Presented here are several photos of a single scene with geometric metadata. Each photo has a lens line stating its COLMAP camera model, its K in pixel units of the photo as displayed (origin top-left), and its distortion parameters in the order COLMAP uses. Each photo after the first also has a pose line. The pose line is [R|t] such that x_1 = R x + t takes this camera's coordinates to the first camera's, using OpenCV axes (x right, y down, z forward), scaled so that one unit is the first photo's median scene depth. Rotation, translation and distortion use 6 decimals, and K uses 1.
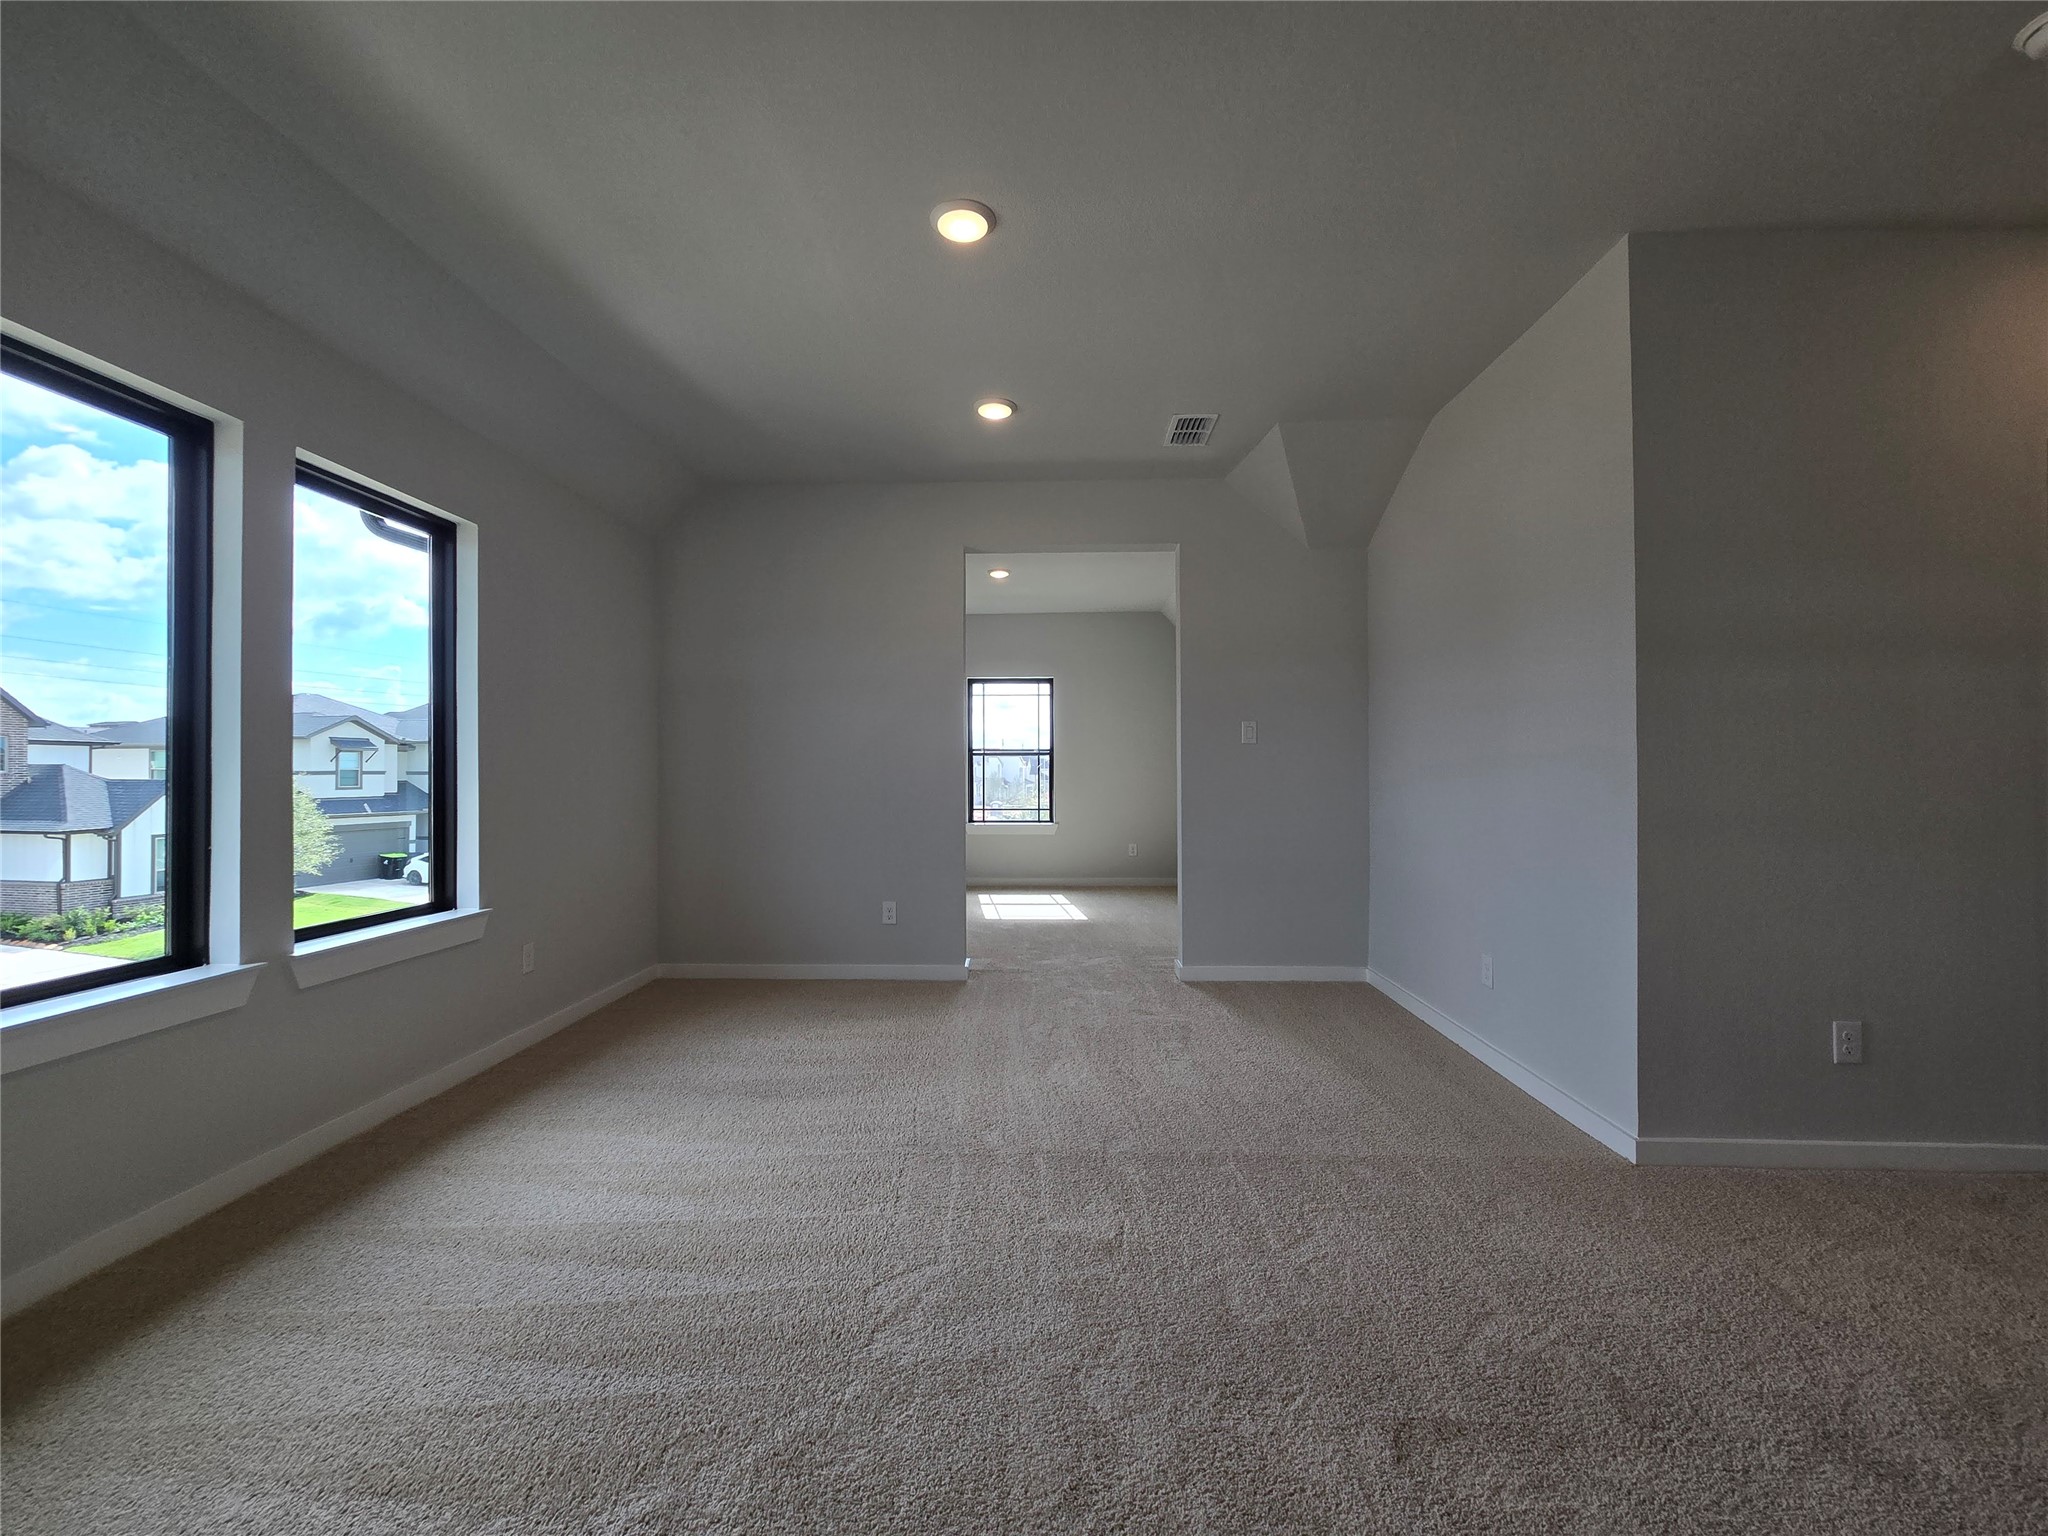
lens RADIAL K [[841.2, 0, 1011.2], [0, 841.2, 767.5], [0, 0, 1]] dist [-0.005509, 0.002223]
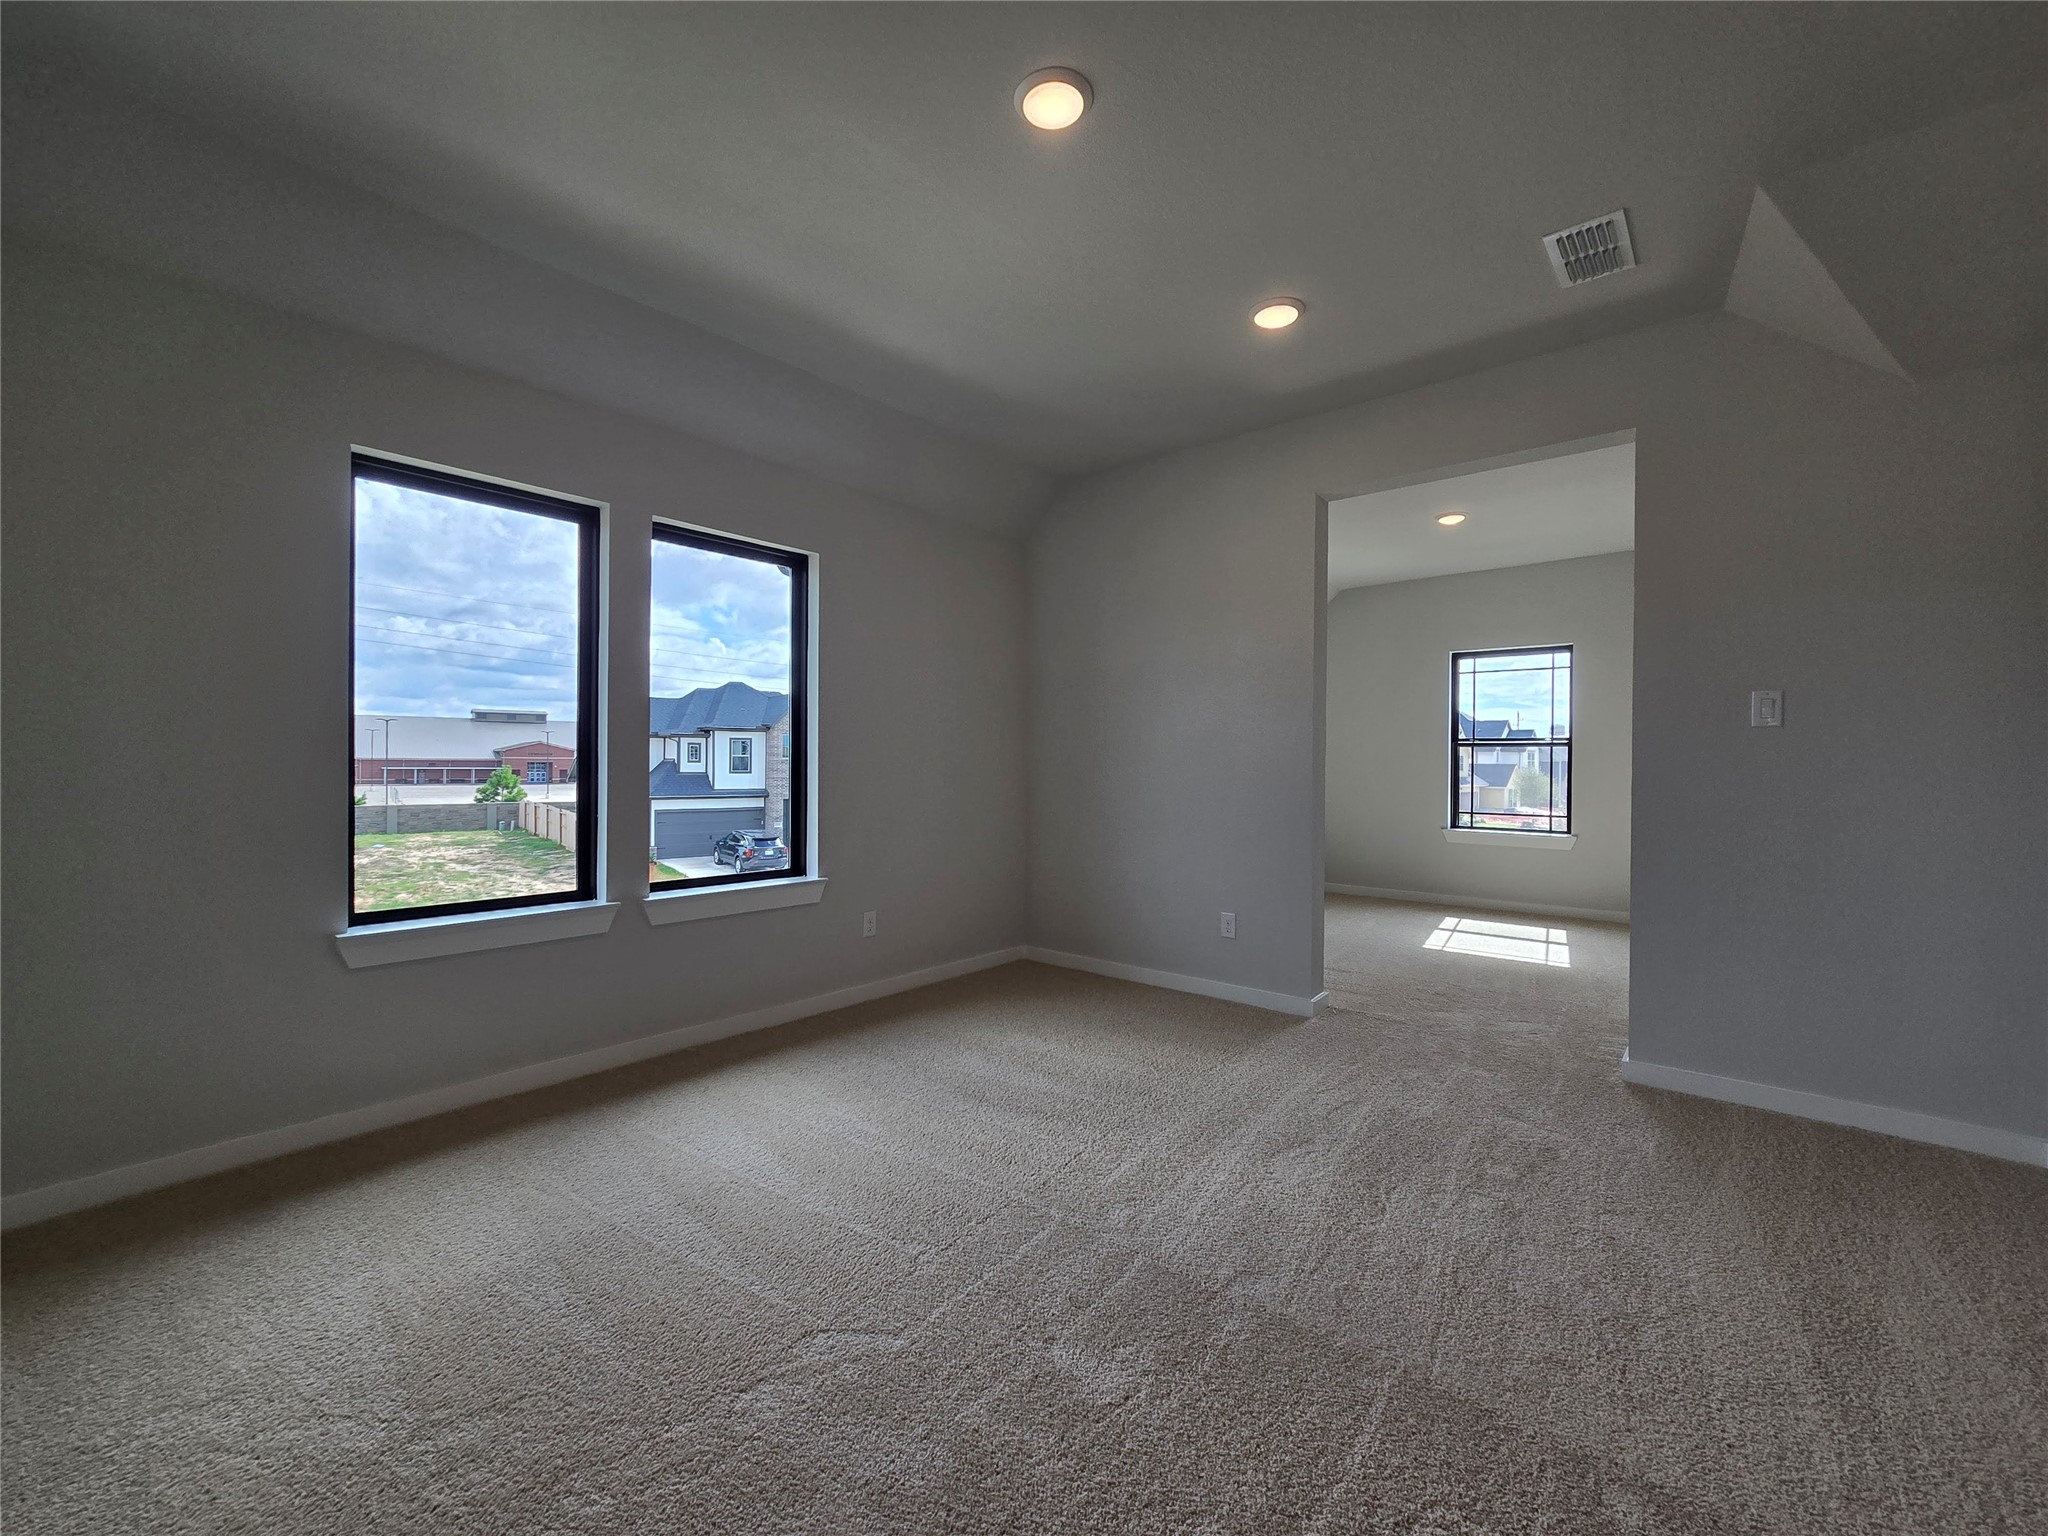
lens RADIAL K [[841.2, 0, 1027.5], [0, 841.2, 763.6], [0, 0, 1]] dist [-0.005509, 0.002223]
pose [[0.786619, 0.008196, -0.617384, 0.294495], [-0.005235, 0.999964, 0.006605, -0.002152], [0.617416, -0.001964, 0.786634, 0.220047]]
